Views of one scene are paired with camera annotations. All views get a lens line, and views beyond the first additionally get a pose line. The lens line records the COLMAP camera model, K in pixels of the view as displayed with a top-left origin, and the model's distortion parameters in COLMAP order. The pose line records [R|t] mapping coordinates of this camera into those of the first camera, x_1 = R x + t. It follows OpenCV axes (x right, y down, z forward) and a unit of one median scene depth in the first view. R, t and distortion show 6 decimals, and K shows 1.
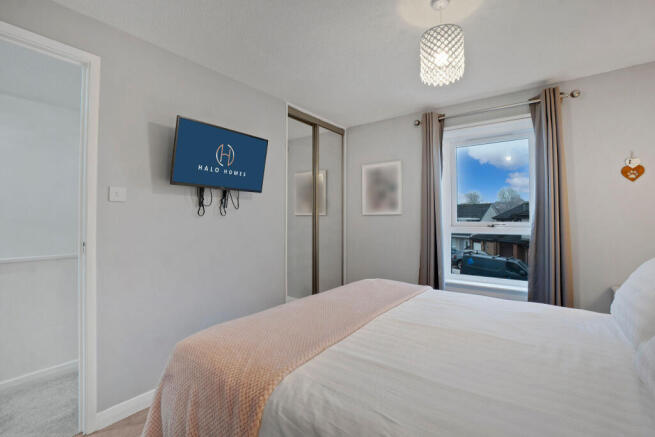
lens RADIAL K [[300.6, 0, 336.4], [0, 300.6, 219.6], [0, 0, 1]] dist [-0.000585, 0.000112]
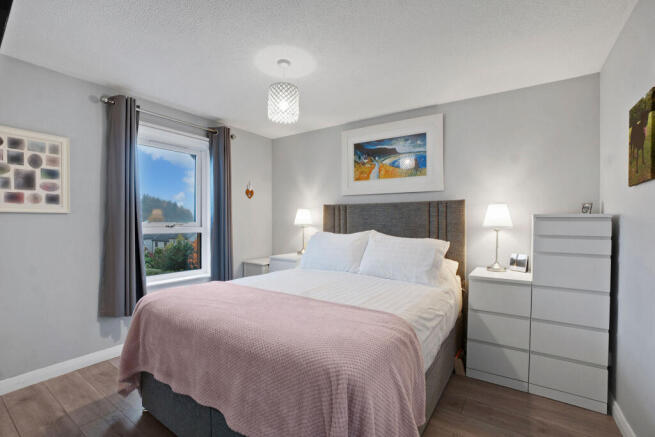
lens RADIAL K [[300.6, 0, 336.4], [0, 300.6, 219.6], [0, 0, 1]] dist [-0.000585, 0.000112]
pose [[-0.046725, -0.000431, 0.998908, -0.643247], [-0.008213, 0.999966, 0.000047, -0.008707], [-0.998874, -0.008201, -0.046727, 0.481423]]
